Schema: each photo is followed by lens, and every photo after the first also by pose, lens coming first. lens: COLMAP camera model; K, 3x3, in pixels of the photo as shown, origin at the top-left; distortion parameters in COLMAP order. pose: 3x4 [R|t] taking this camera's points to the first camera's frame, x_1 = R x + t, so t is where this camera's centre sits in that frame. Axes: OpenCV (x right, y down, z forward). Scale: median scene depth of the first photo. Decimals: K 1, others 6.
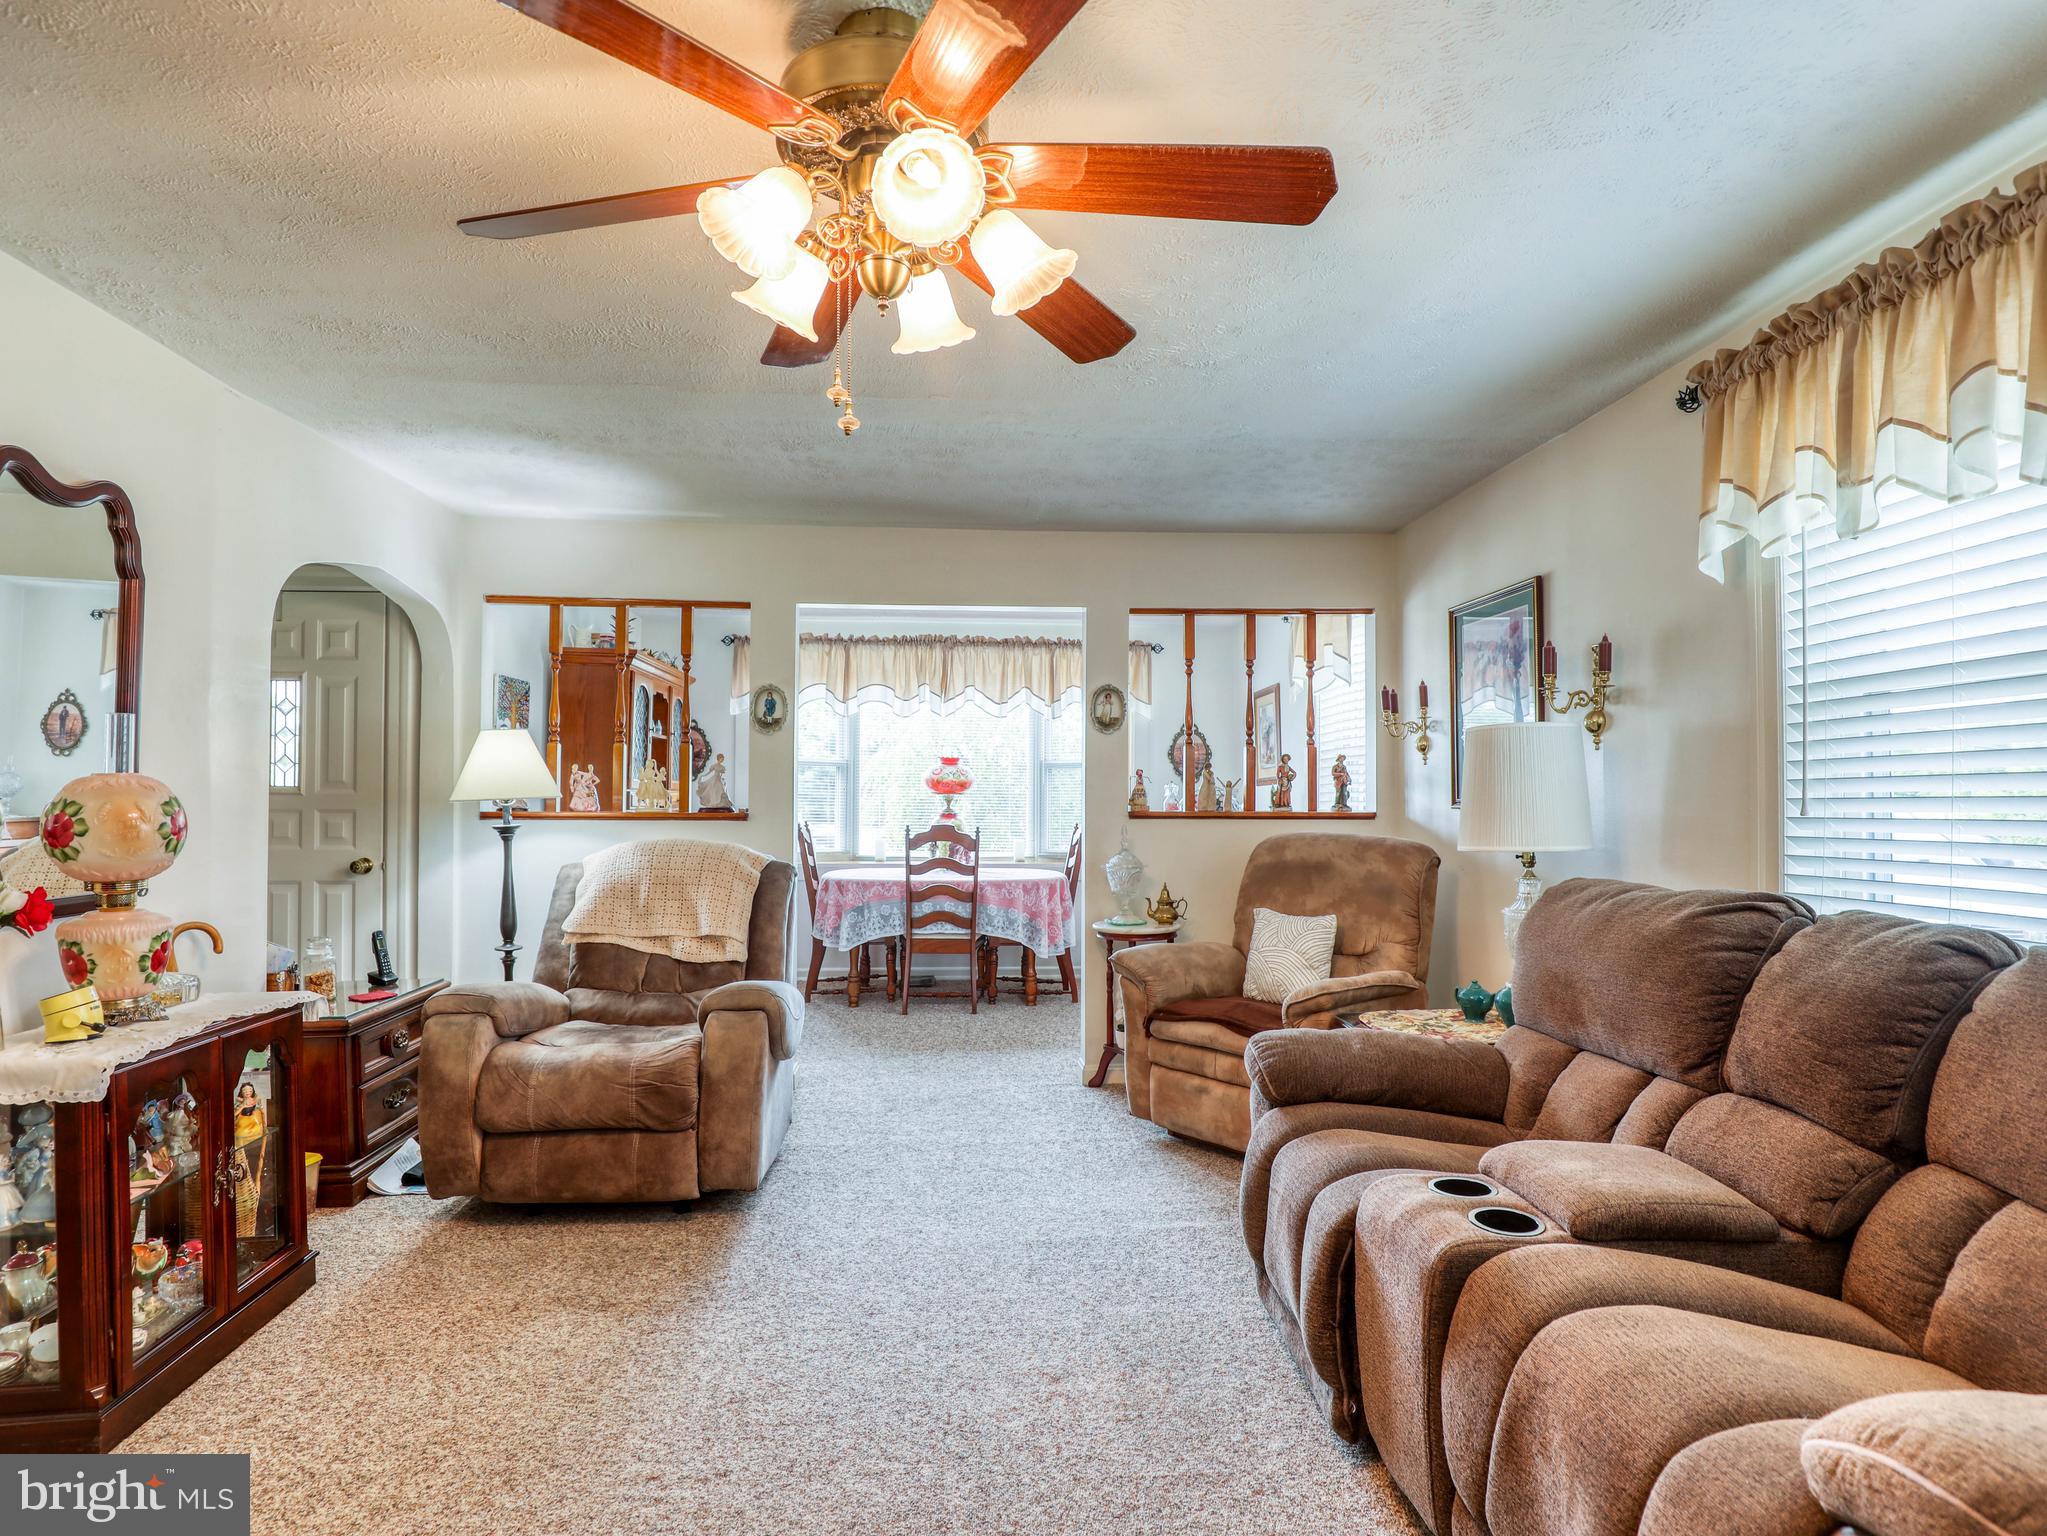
lens RADIAL K [[1016.1, 0, 1097.6], [0, 1016.1, 779.9], [0, 0, 1]] dist [-0.029634, 0.000064]
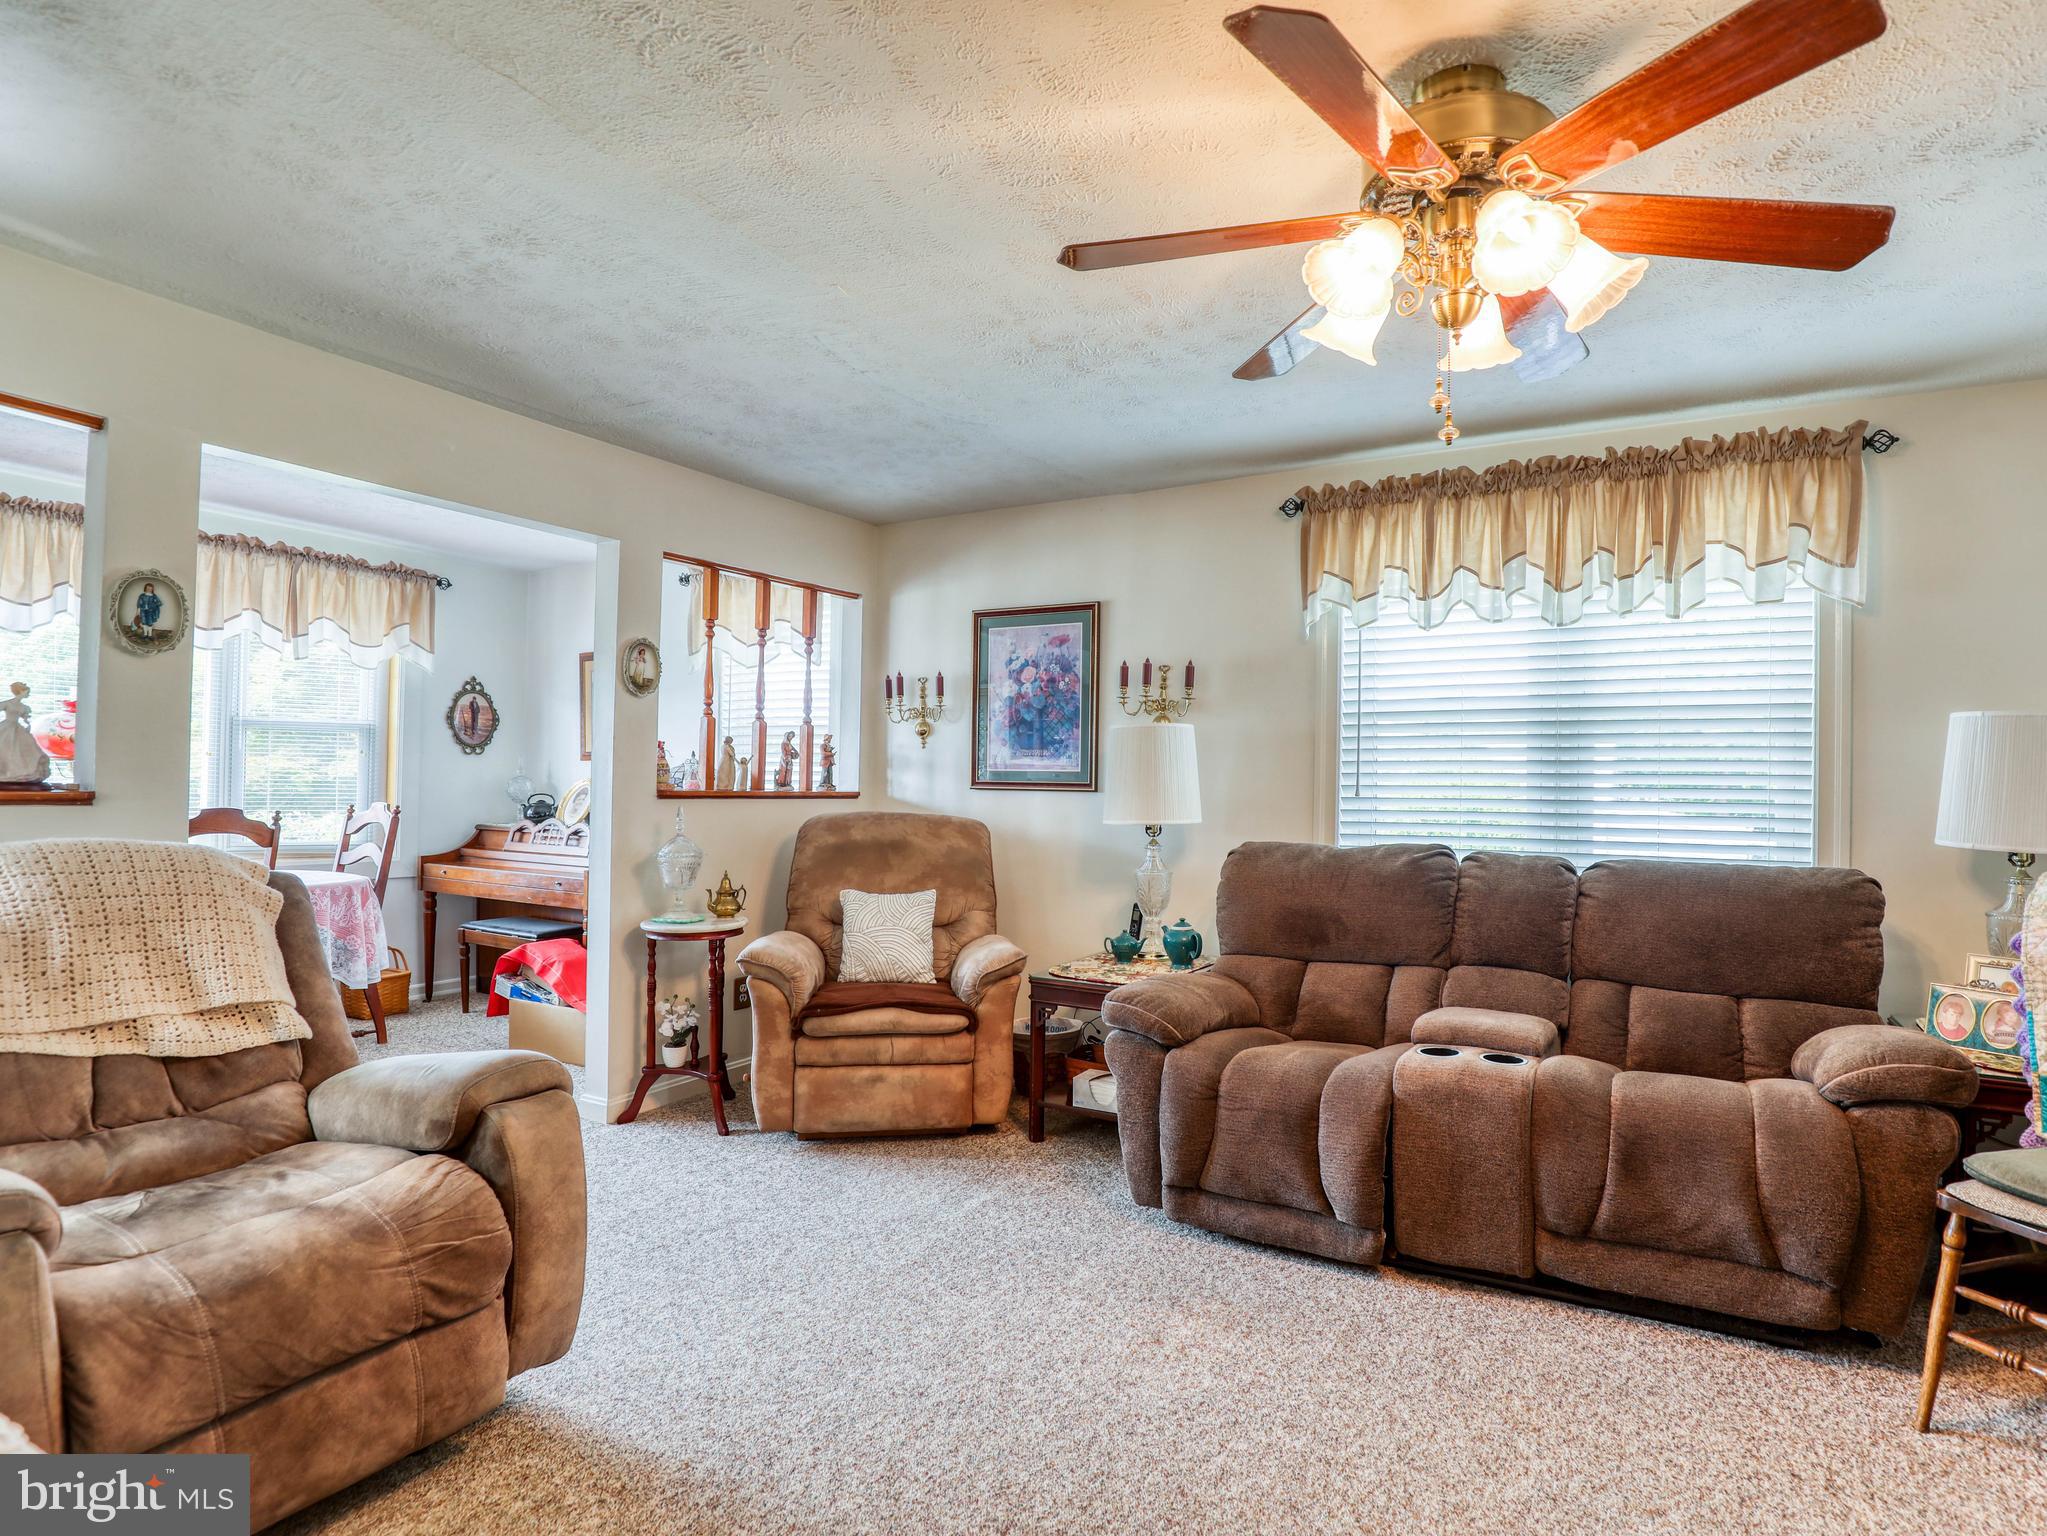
lens RADIAL K [[1016.0, 0, 1045.0], [0, 1016.0, 771.6], [0, 0, 1]] dist [-0.032757, 0.005537]
pose [[0.593507, 0.017178, 0.804646, -0.558021], [-0.028987, 0.999580, 0.000041, 0.007469], [-0.804307, -0.023348, 0.593755, 0.289550]]
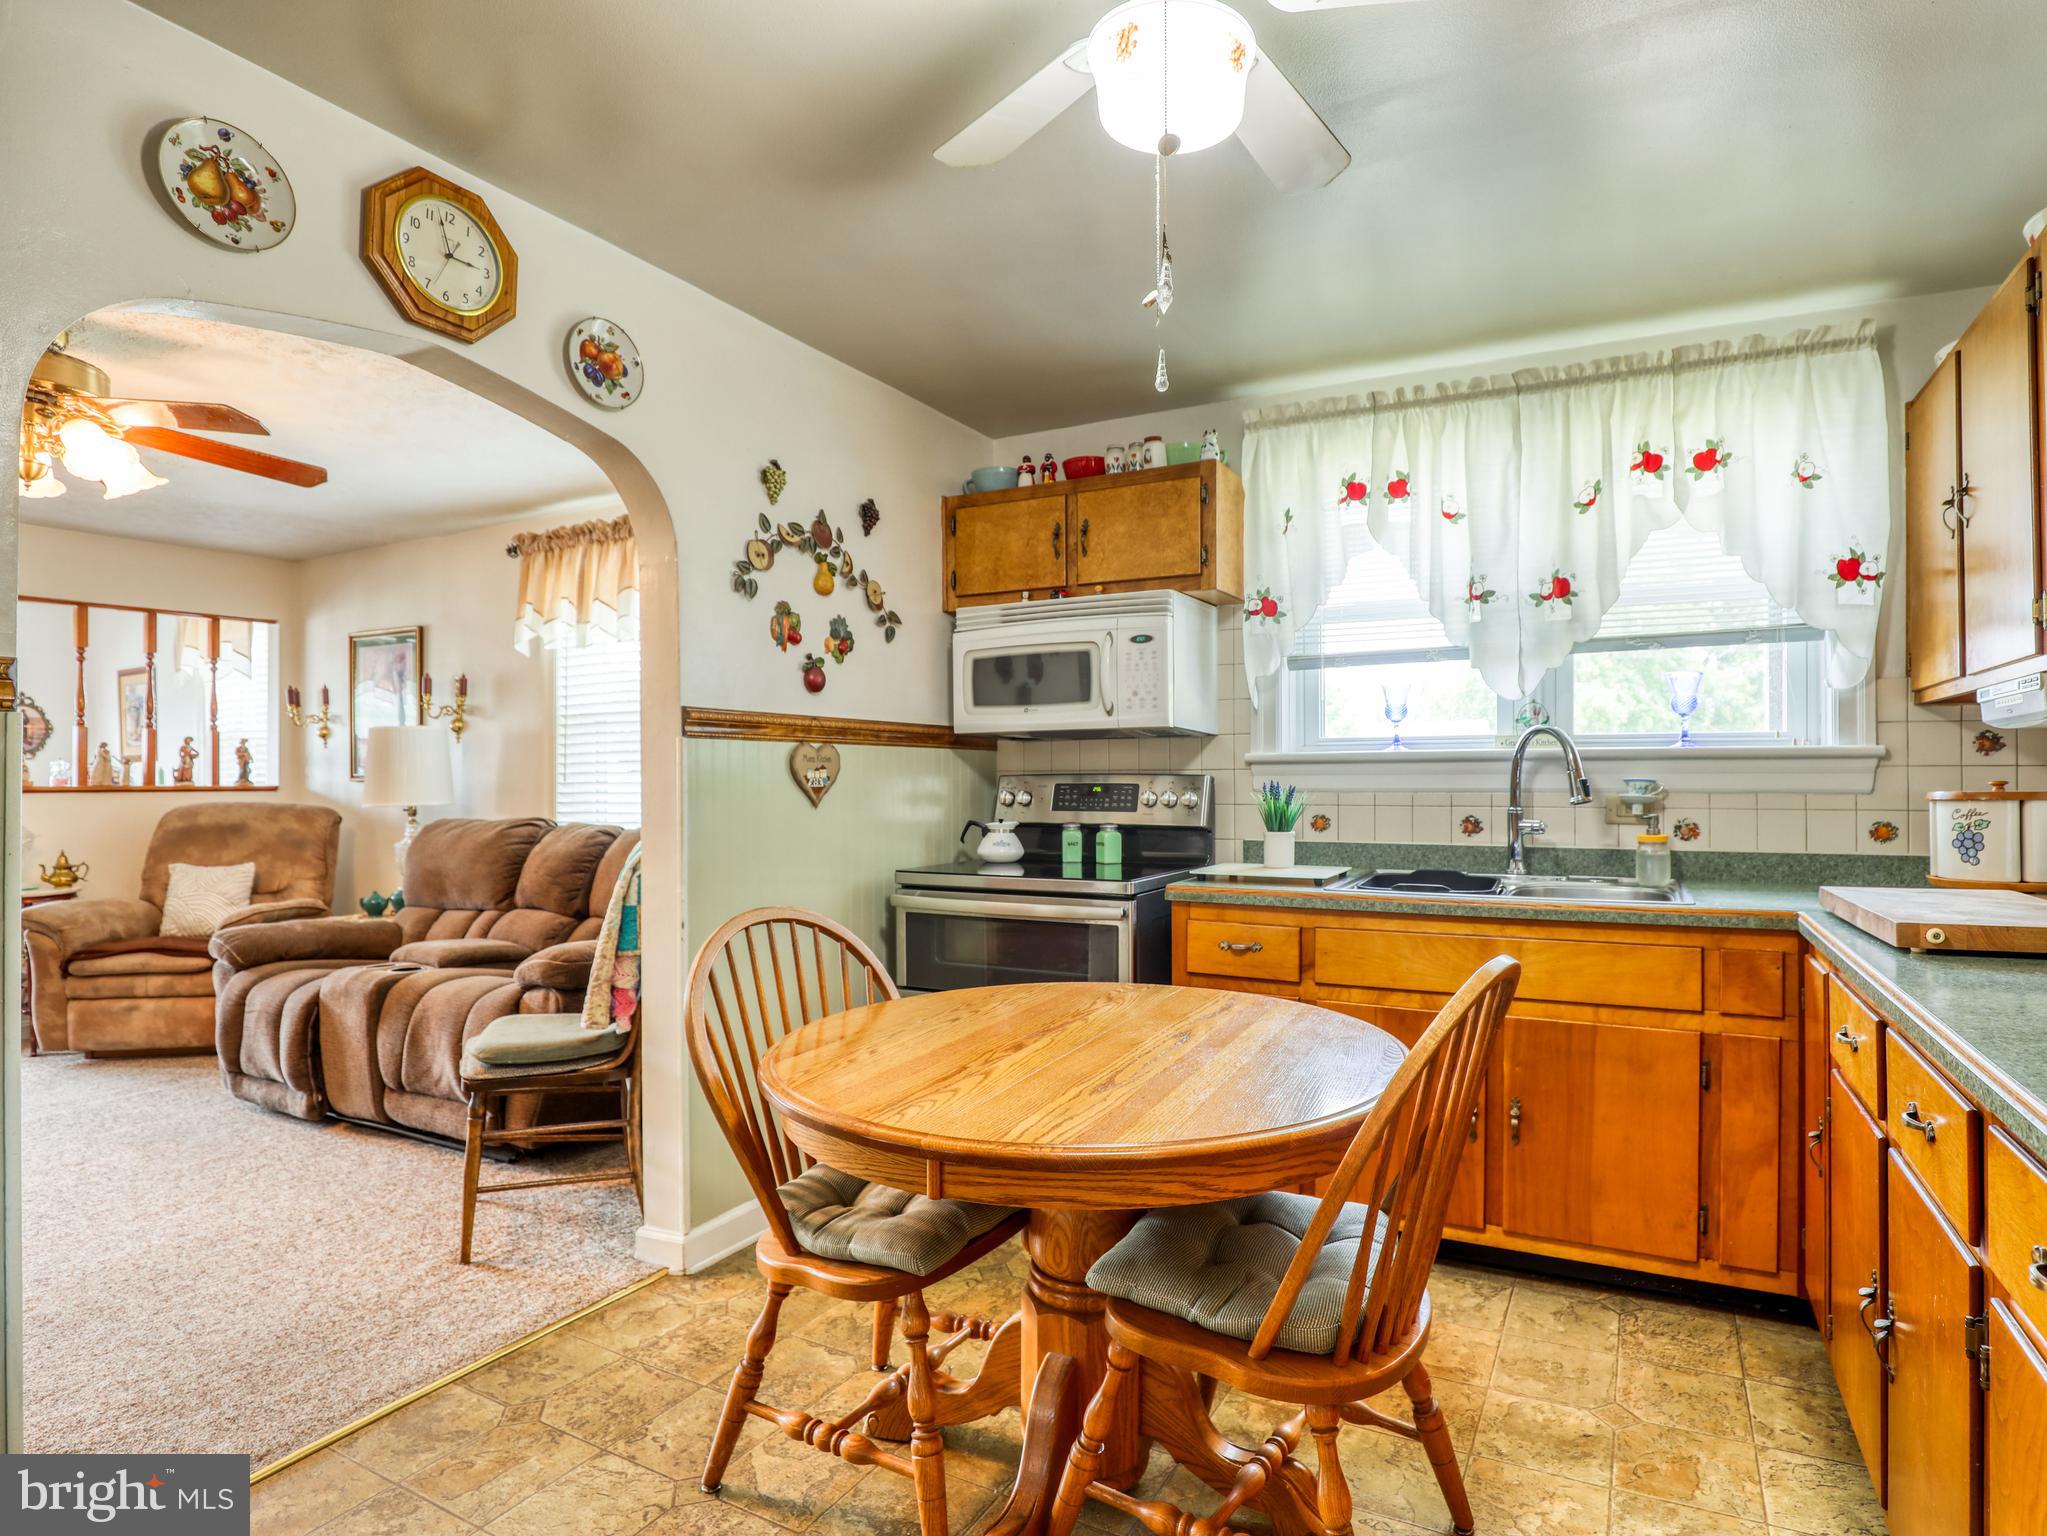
lens RADIAL K [[1016.0, 0, 1045.0], [0, 1016.0, 771.6], [0, 0, 1]] dist [-0.032757, 0.005537]
pose [[0.561554, 0.000875, 0.827440, -0.260862], [-0.011496, 0.999911, 0.006745, -0.004878], [-0.827360, -0.013300, 0.561514, -0.576013]]
